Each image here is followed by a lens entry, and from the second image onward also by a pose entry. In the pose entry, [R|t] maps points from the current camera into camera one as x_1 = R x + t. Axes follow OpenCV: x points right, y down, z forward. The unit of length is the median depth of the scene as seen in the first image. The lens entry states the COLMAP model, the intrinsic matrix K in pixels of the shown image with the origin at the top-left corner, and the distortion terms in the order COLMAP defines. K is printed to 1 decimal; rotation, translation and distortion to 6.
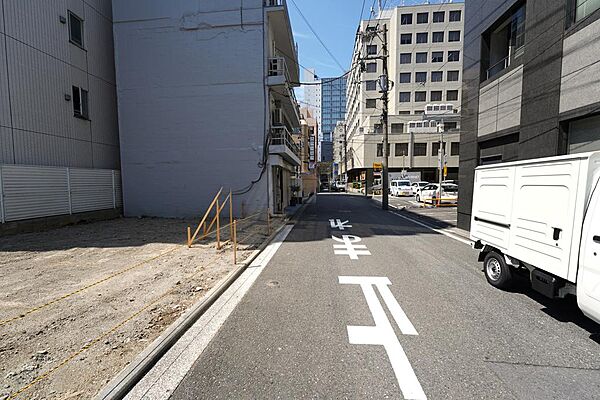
lens RADIAL K [[243.1, 0, 299.9], [0, 243.1, 199.0], [0, 0, 1]] dist [-0.006305, 0.001357]
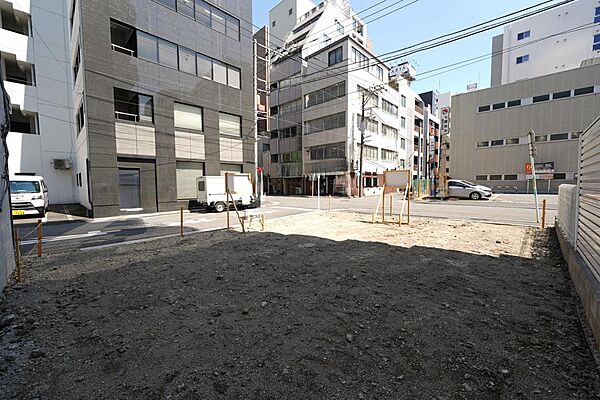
lens RADIAL K [[243.1, 0, 300.4], [0, 243.1, 199.6], [0, 0, 1]] dist [-0.006305, 0.001357]
pose [[-0.780597, -0.028386, 0.624390, -0.763210], [0.052409, 0.992478, 0.110641, -0.049203], [-0.622834, 0.119089, -0.773237, 1.006234]]
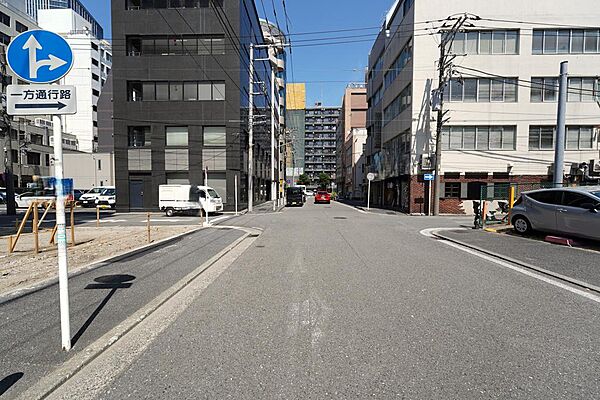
lens RADIAL K [[243.1, 0, 298.6], [0, 243.1, 199.5], [0, 0, 1]] dist [-0.006305, 0.001357]
pose [[-0.072764, -0.033459, 0.996788, -1.107198], [0.065210, 0.997139, 0.038232, 0.023981], [-0.995215, 0.067783, -0.070374, -0.272719]]
